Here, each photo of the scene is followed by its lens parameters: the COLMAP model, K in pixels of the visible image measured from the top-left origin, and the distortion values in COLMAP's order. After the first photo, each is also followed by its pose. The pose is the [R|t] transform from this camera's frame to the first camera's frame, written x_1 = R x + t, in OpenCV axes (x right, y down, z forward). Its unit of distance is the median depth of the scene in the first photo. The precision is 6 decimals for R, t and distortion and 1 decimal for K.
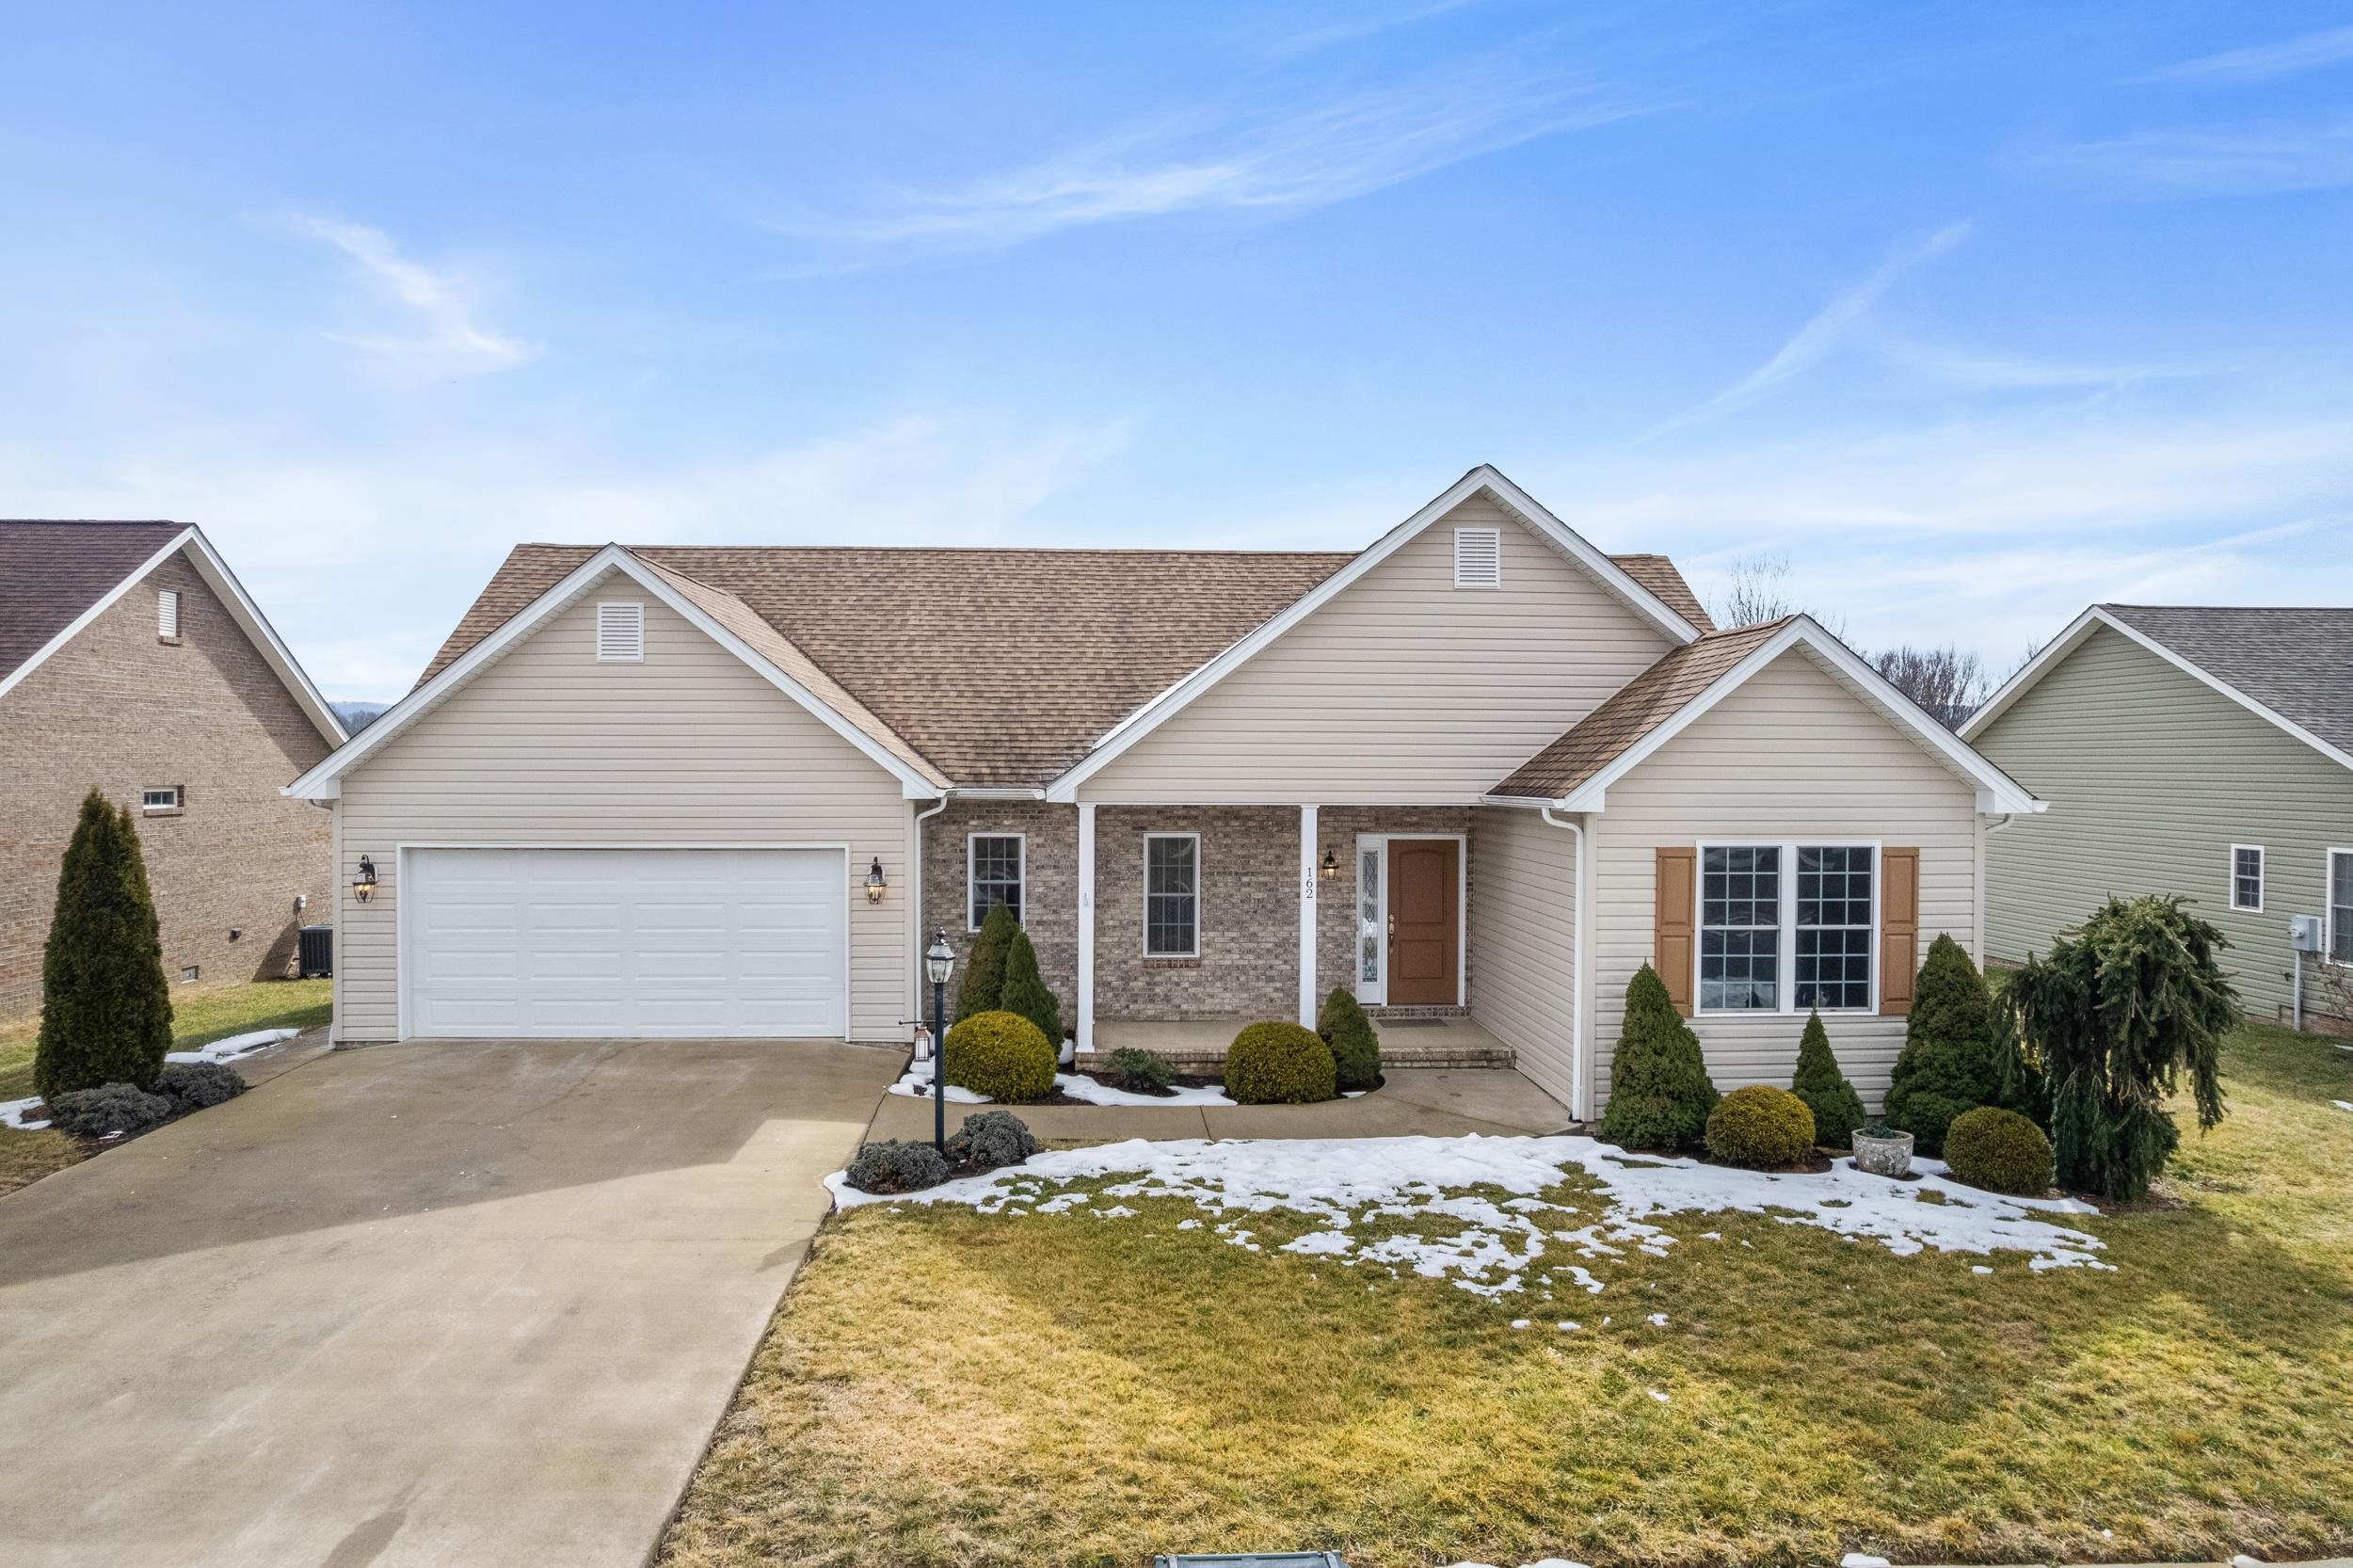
lens RADIAL K [[1509.1, 0, 1169.7], [0, 1509.1, 790.4], [0, 0, 1]] dist [-0.081744, 0.076169]
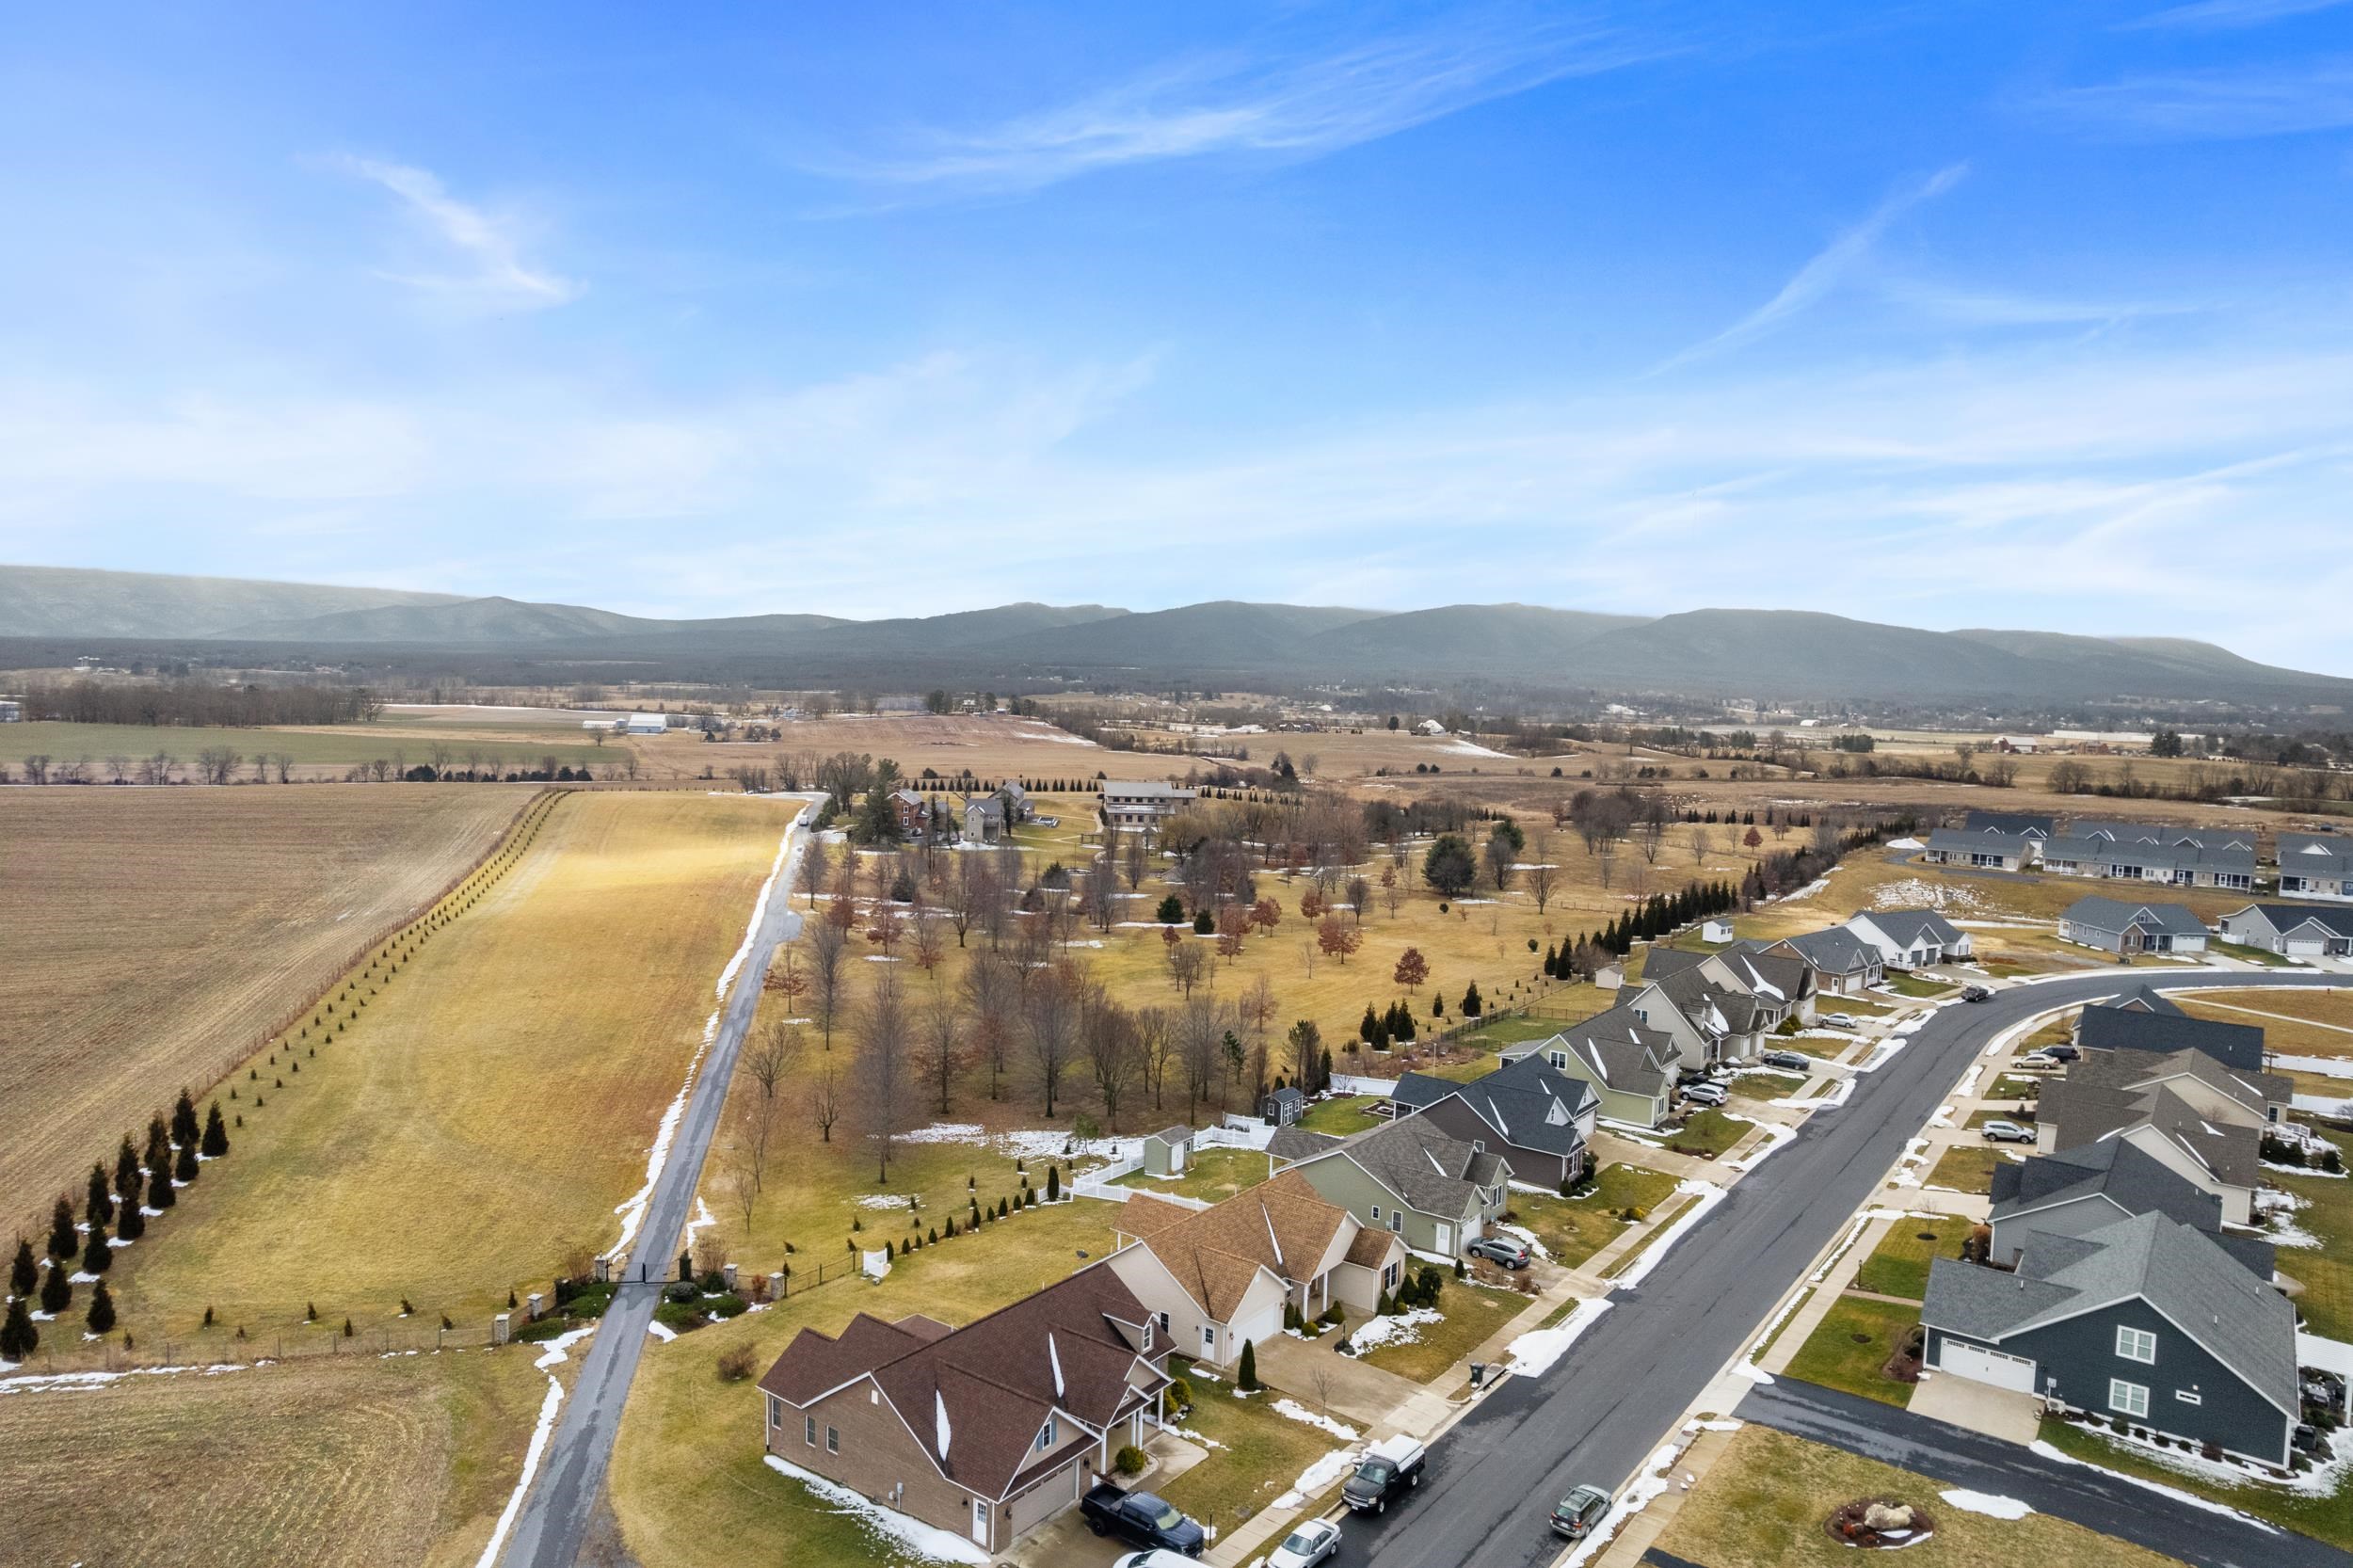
lens RADIAL K [[1509.1, 0, 1169.7], [0, 1509.1, 790.4], [0, 0, 1]] dist [-0.081744, 0.076169]
pose [[0.635248, -0.049042, 0.770749, -6.554790], [-0.008351, 0.997487, 0.070352, -3.157501], [-0.772263, -0.051128, 0.633243, -2.987439]]
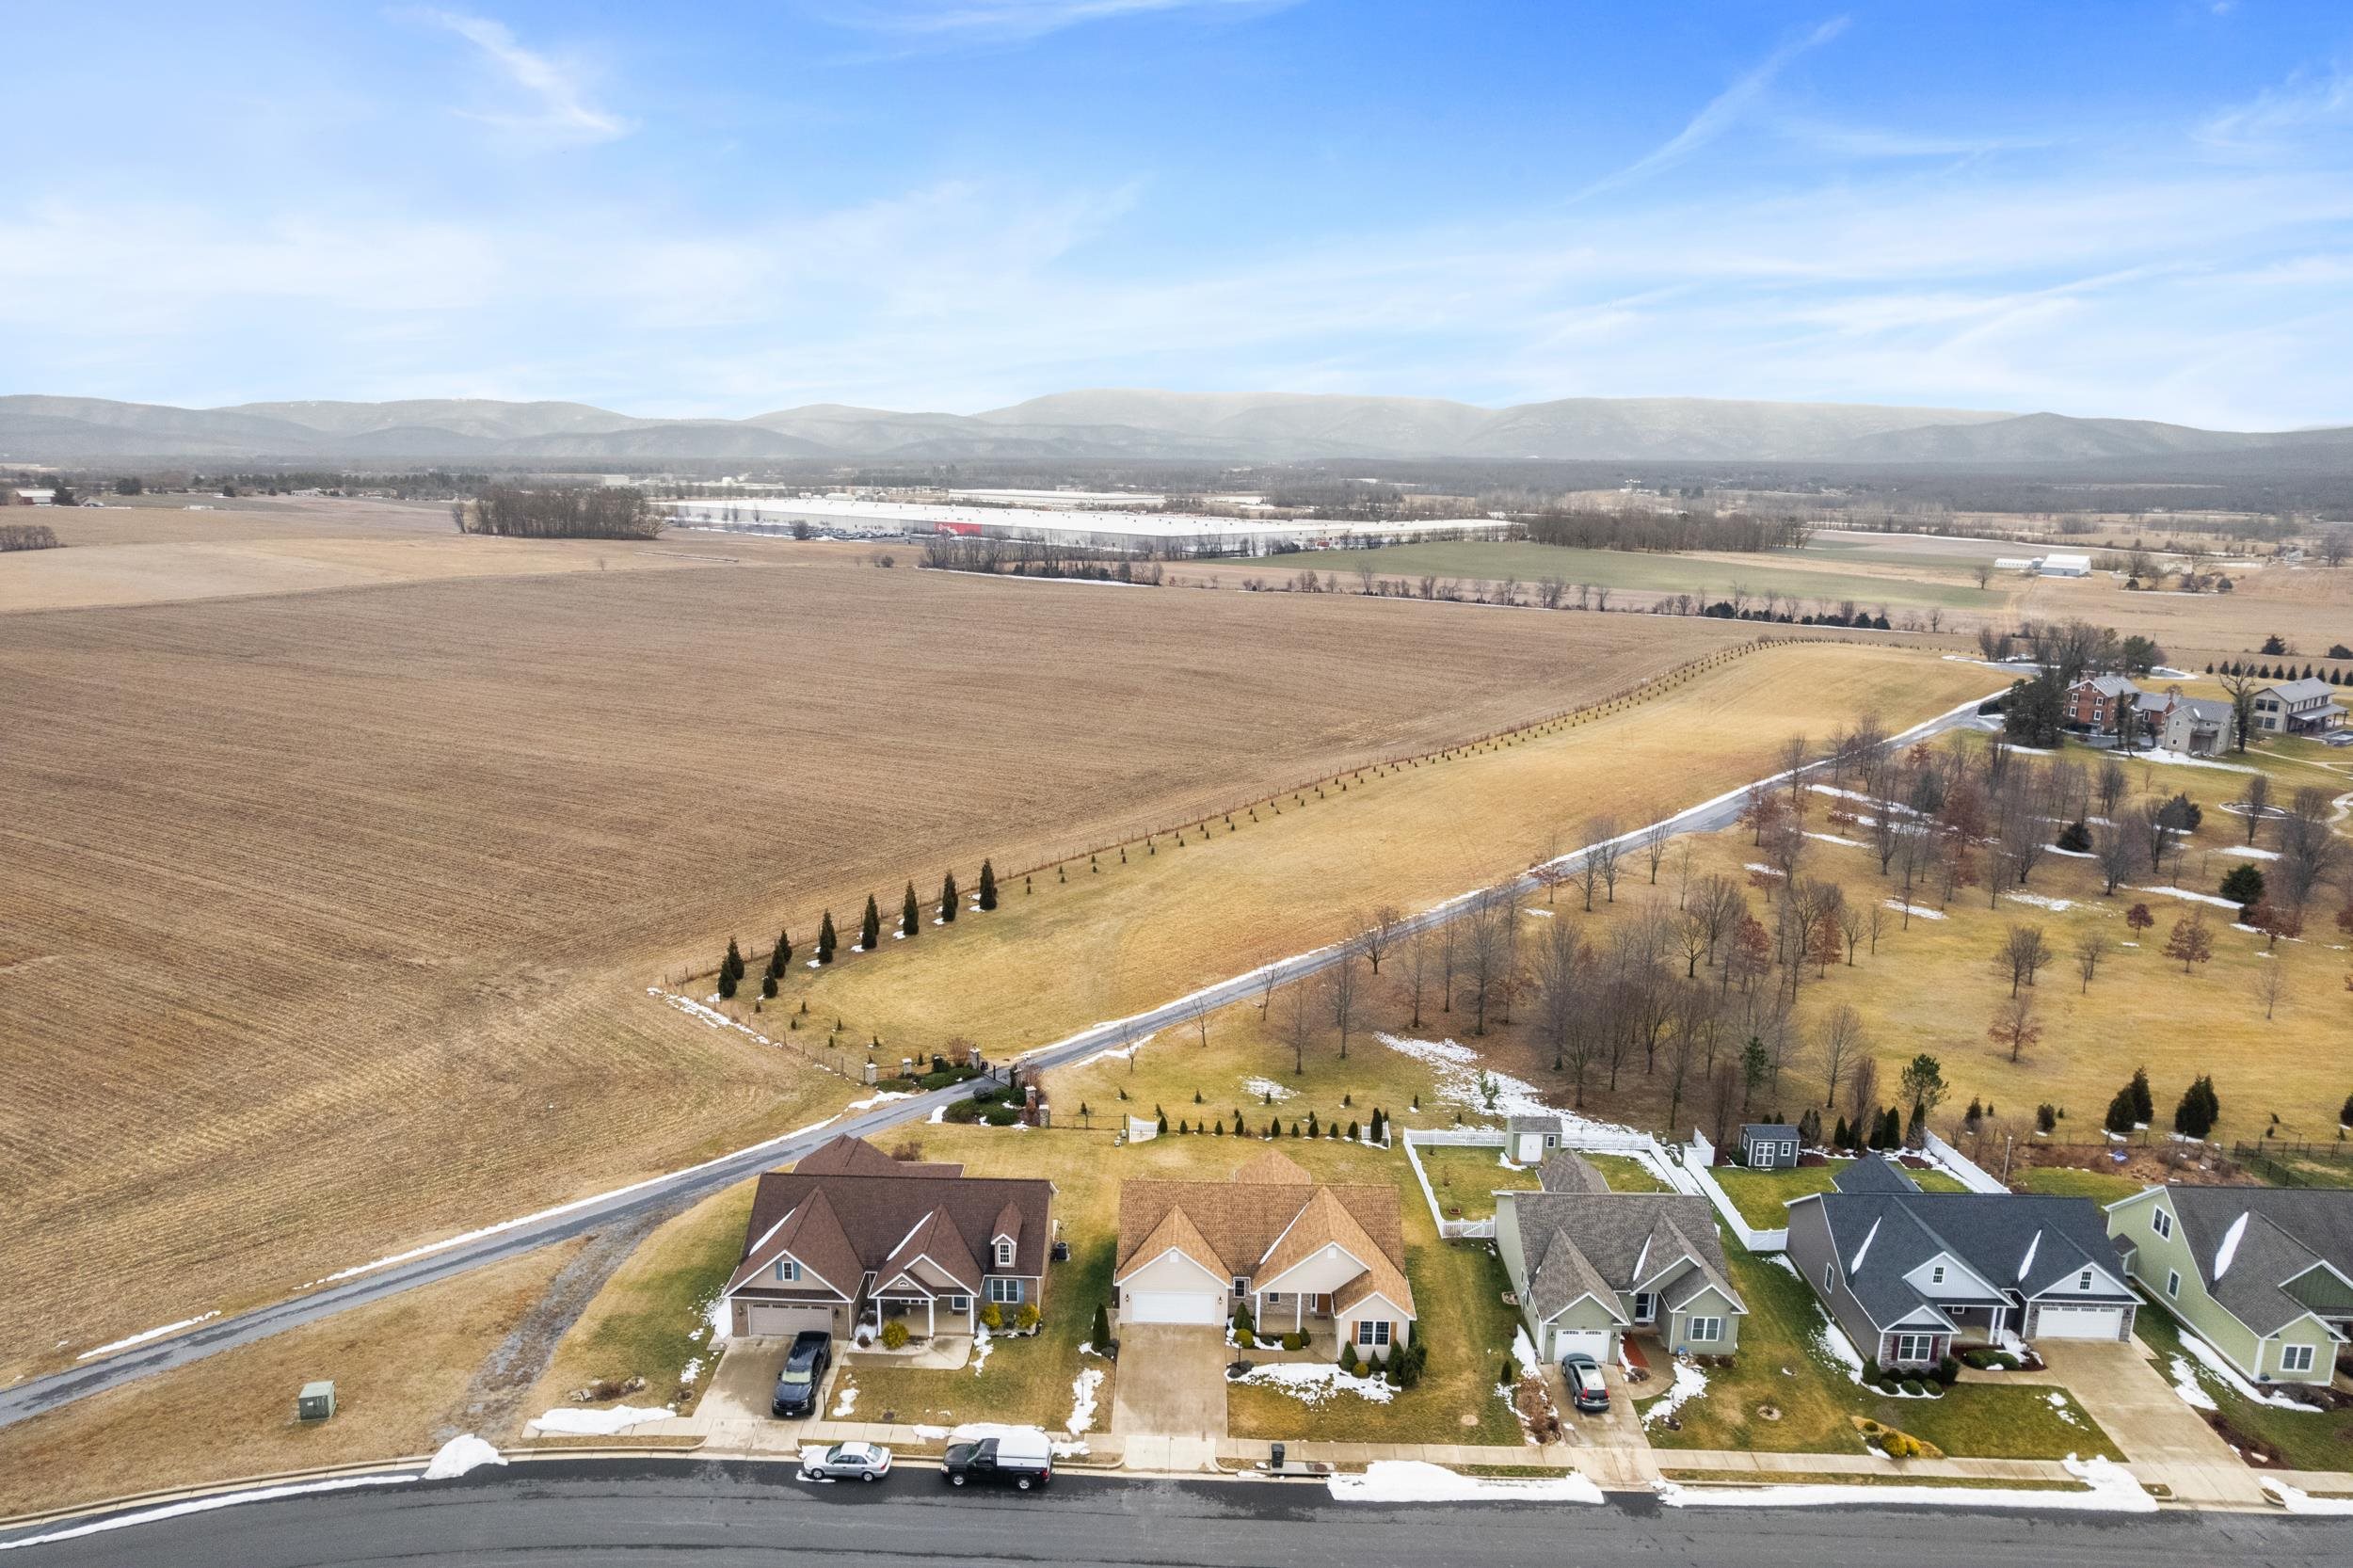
lens RADIAL K [[1509.1, 0, 1169.7], [0, 1509.1, 790.4], [0, 0, 1]] dist [-0.081744, 0.076169]
pose [[0.997537, 0.025694, -0.065271, -0.097376], [-0.012226, 0.979944, 0.198899, -3.931125], [0.069073, -0.197611, 0.977844, -5.500892]]
